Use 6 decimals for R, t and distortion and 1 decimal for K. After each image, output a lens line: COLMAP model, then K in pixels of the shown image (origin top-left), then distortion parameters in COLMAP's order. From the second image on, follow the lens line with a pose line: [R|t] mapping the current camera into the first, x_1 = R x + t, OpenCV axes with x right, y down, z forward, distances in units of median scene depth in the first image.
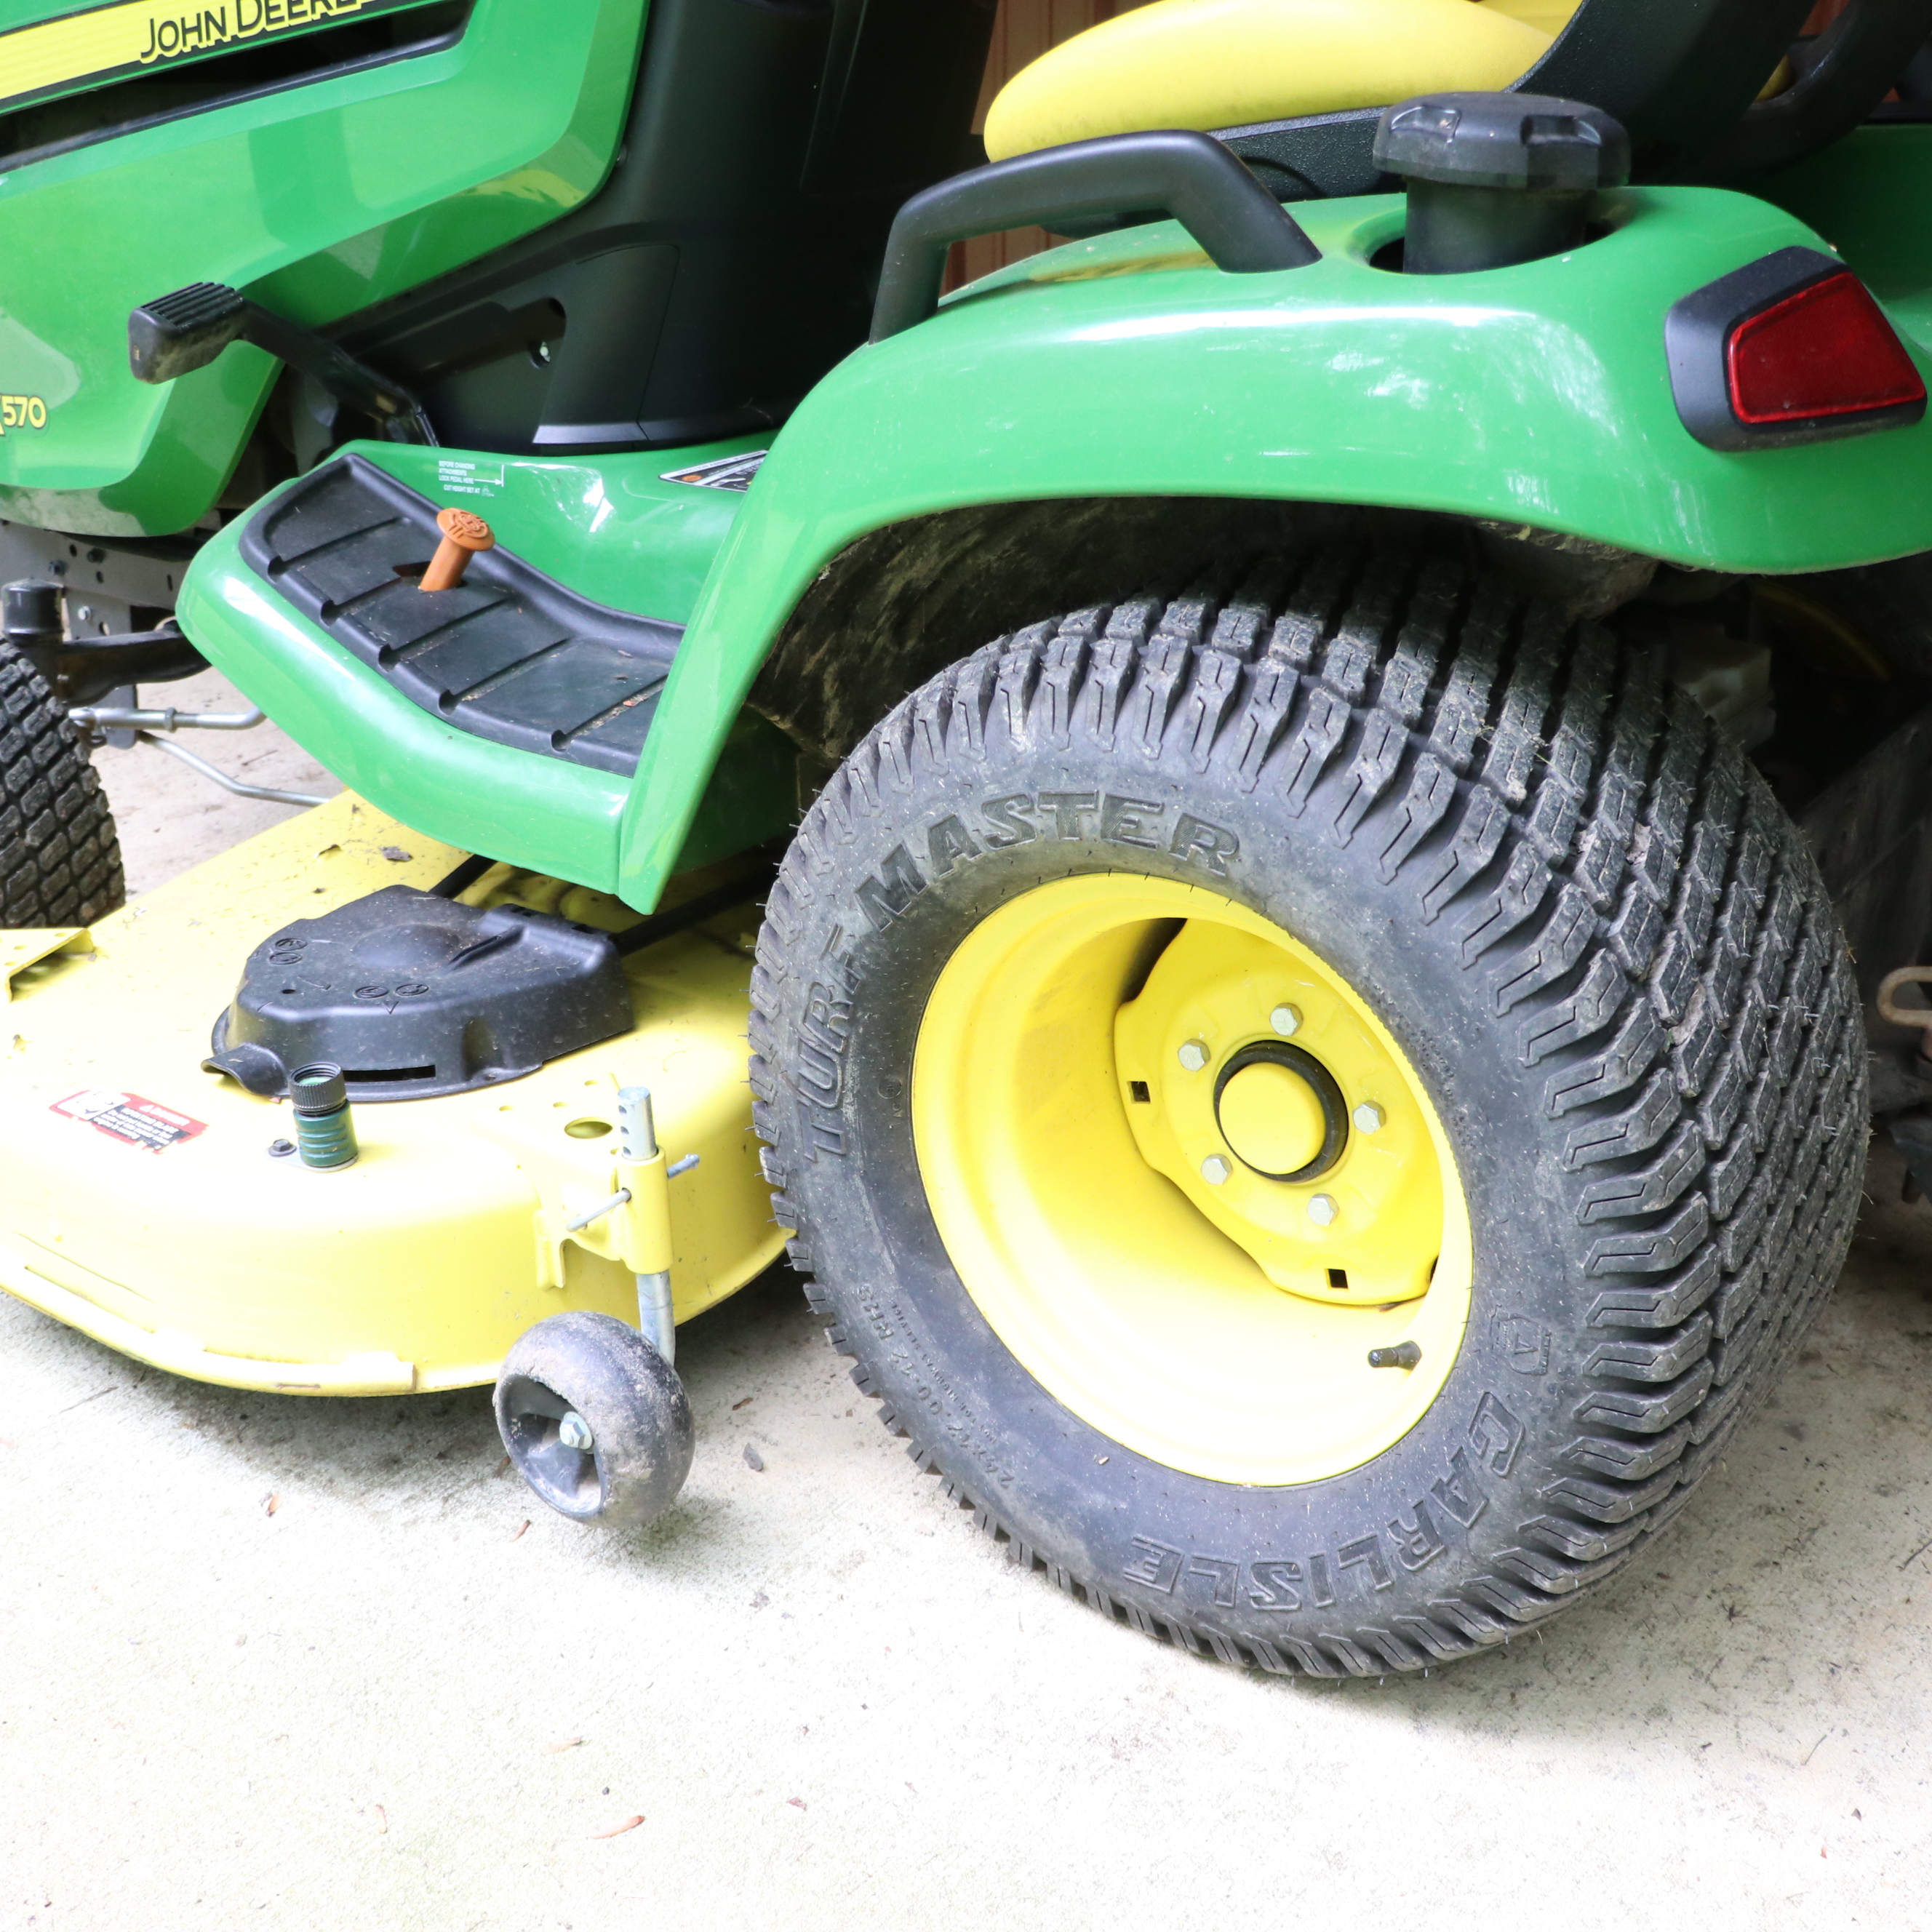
lens RADIAL K [[2388.0, 0, 991.4], [0, 2388.0, 960.1], [0, 0, 1]] dist [-0.179445, 0.090141]
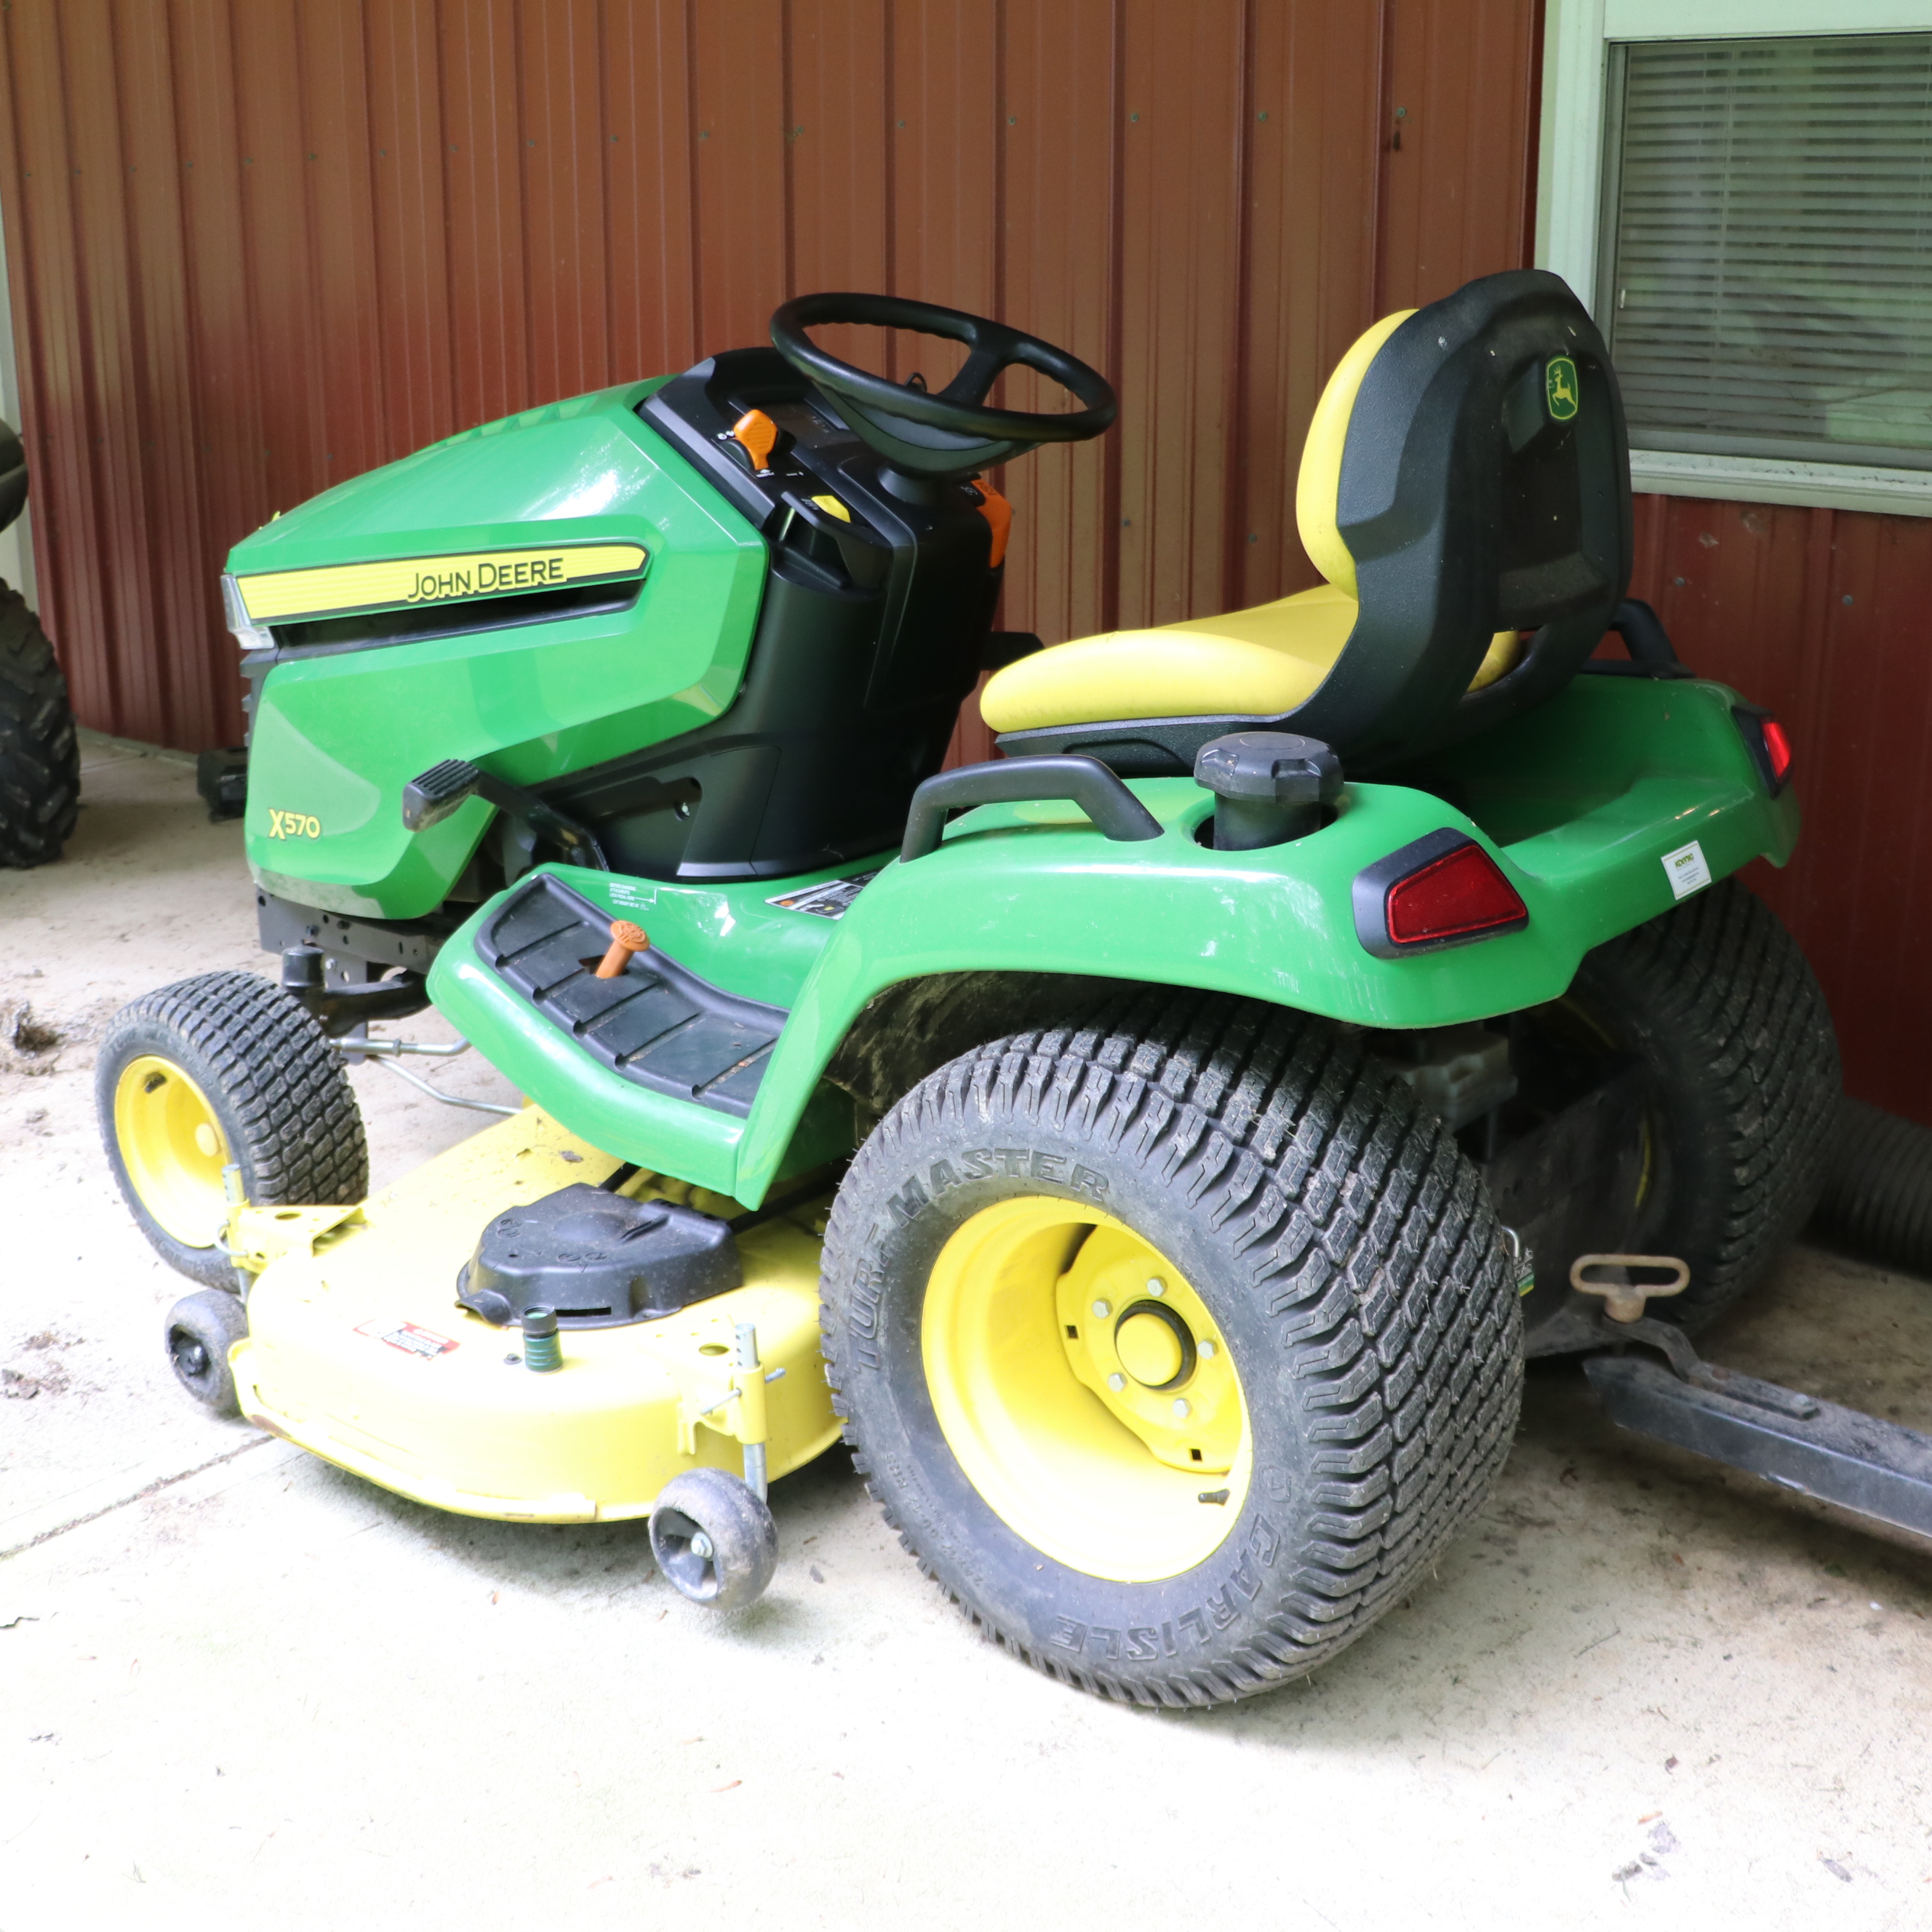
lens RADIAL K [[2388.0, 0, 991.4], [0, 2388.0, 960.1], [0, 0, 1]] dist [-0.179445, 0.090141]
pose [[0.999385, 0.010479, -0.033463, 0.061129], [-0.014001, 0.994179, -0.106828, -0.019317], [0.032149, 0.107231, 0.993714, -0.569039]]
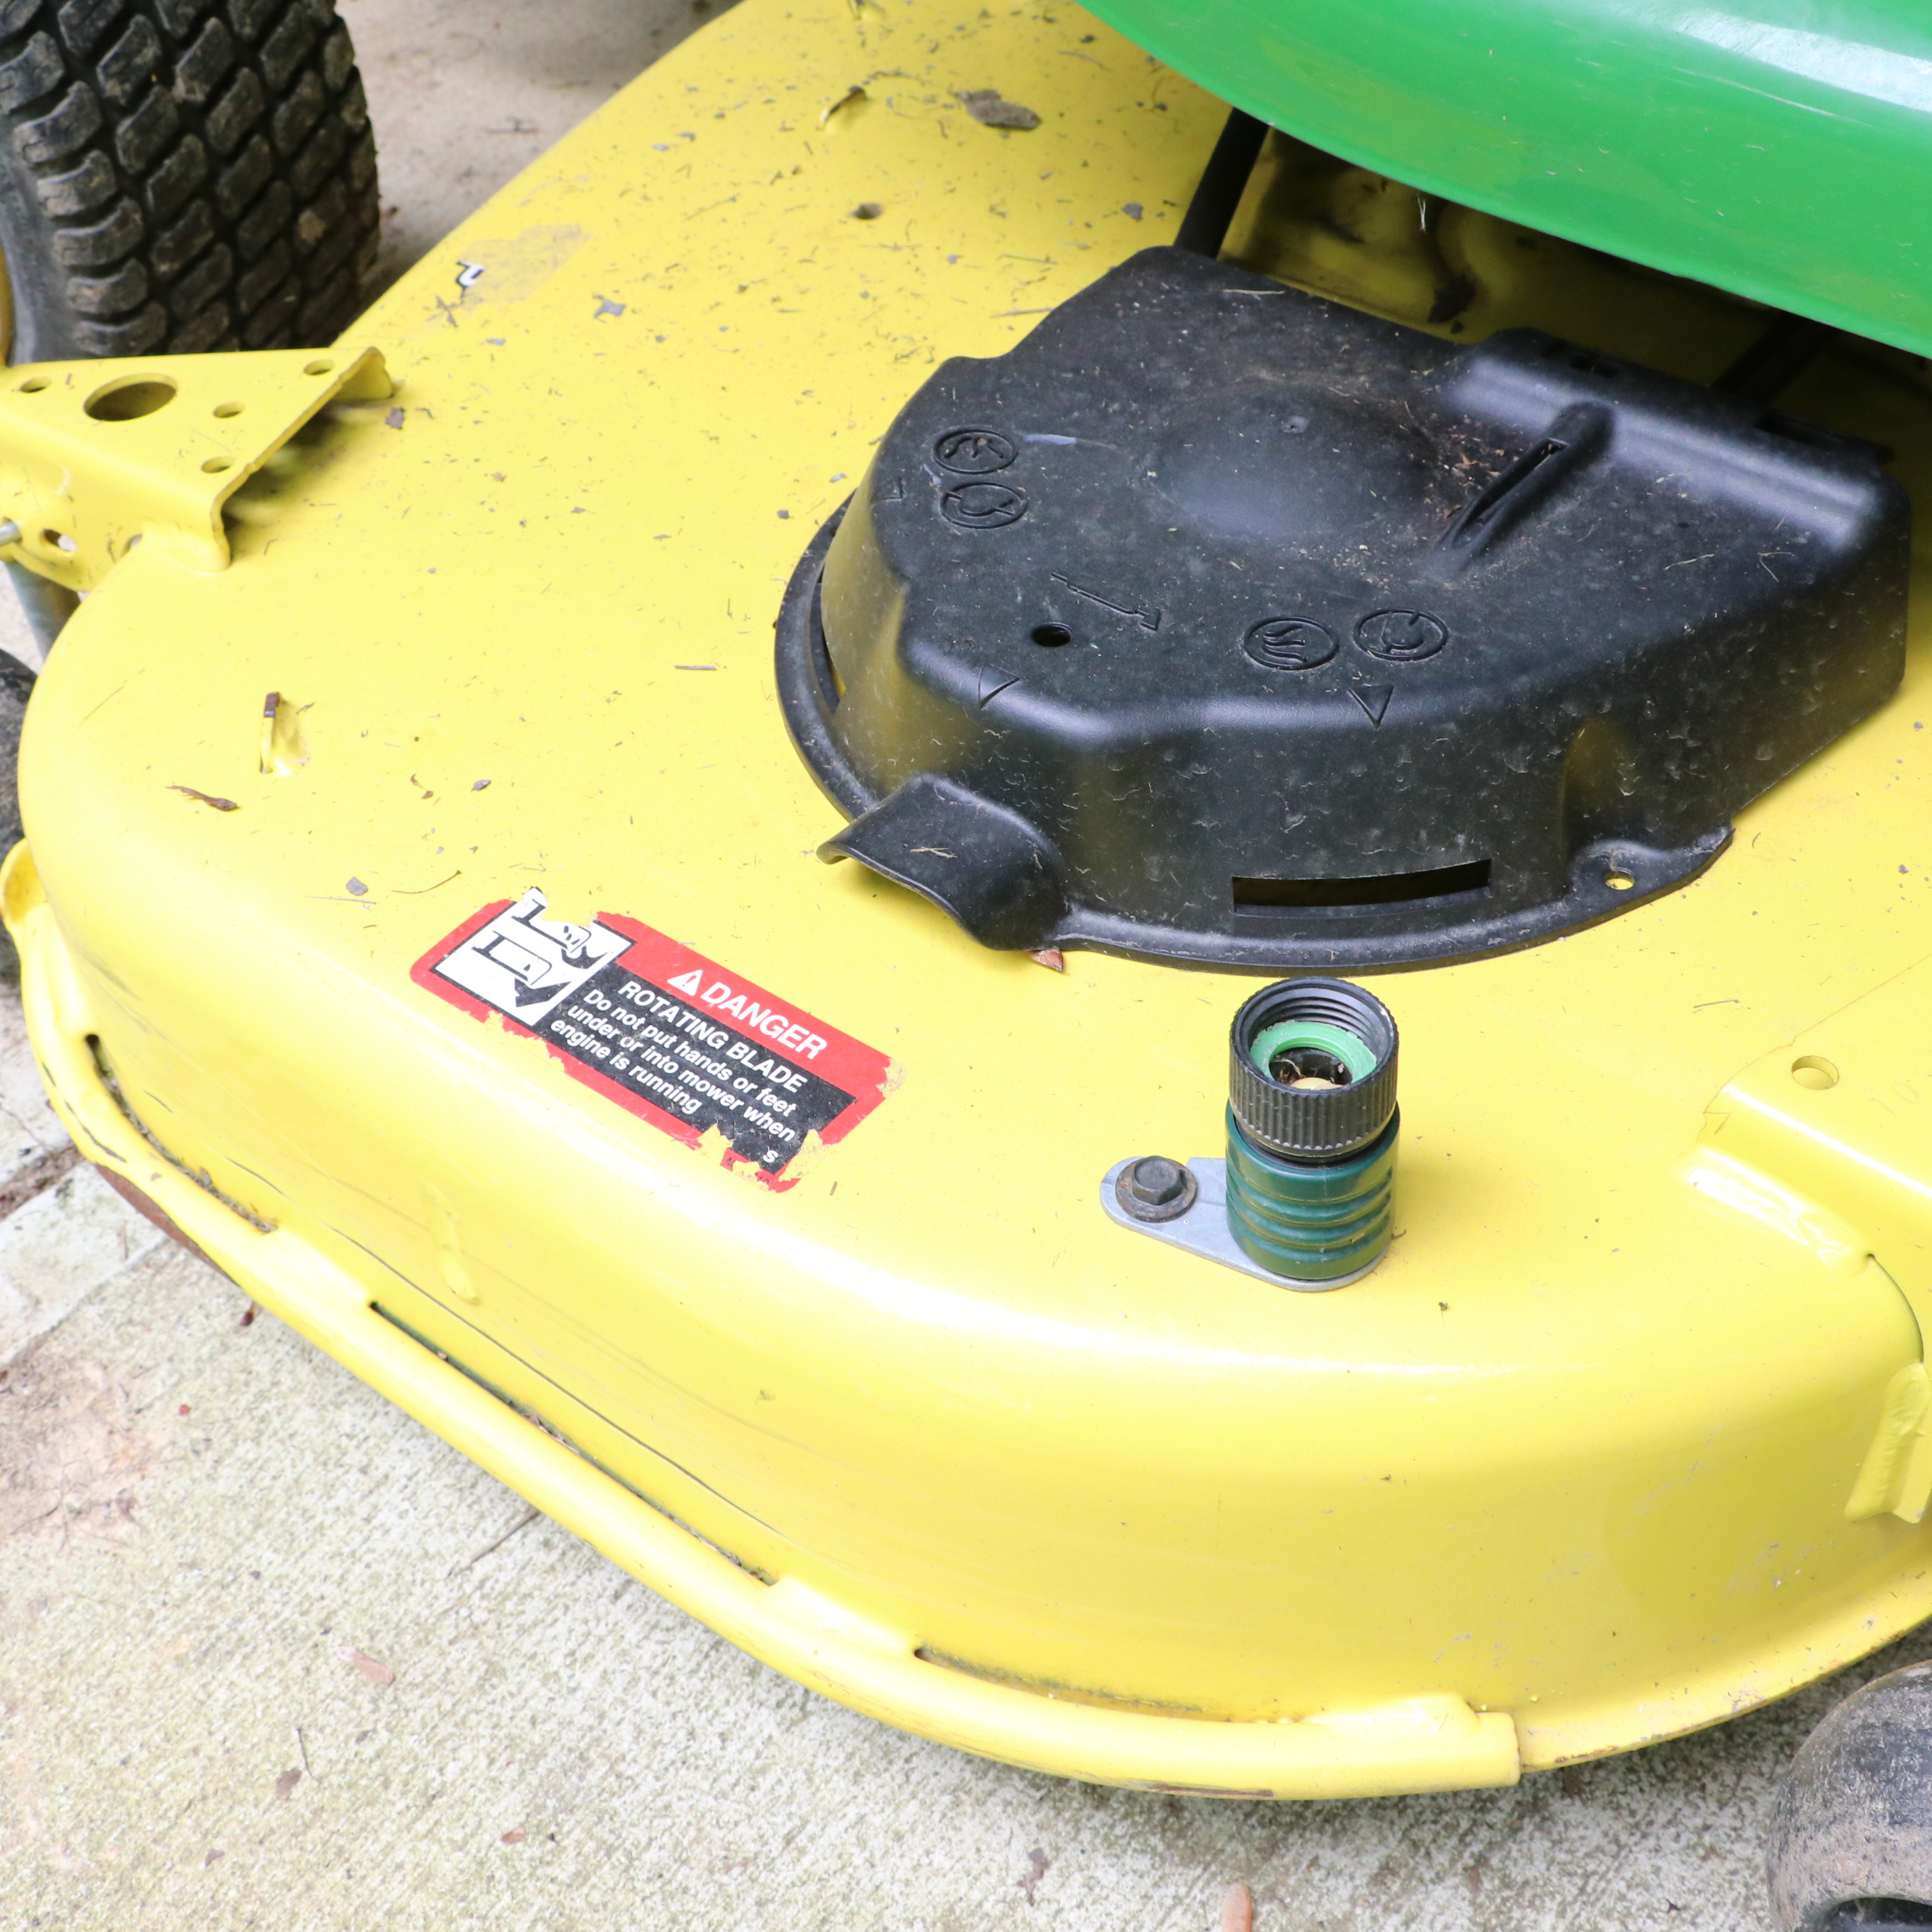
lens RADIAL K [[2428.9, 0, 933.1], [0, 2428.9, 966.3], [0, 0, 1]] dist [-0.126699, 0.072046]
pose [[0.997931, 0.012106, -0.063143, -0.325531], [0.011862, 0.930588, 0.365877, -0.084296], [0.063190, -0.365869, 0.928519, 0.706133]]
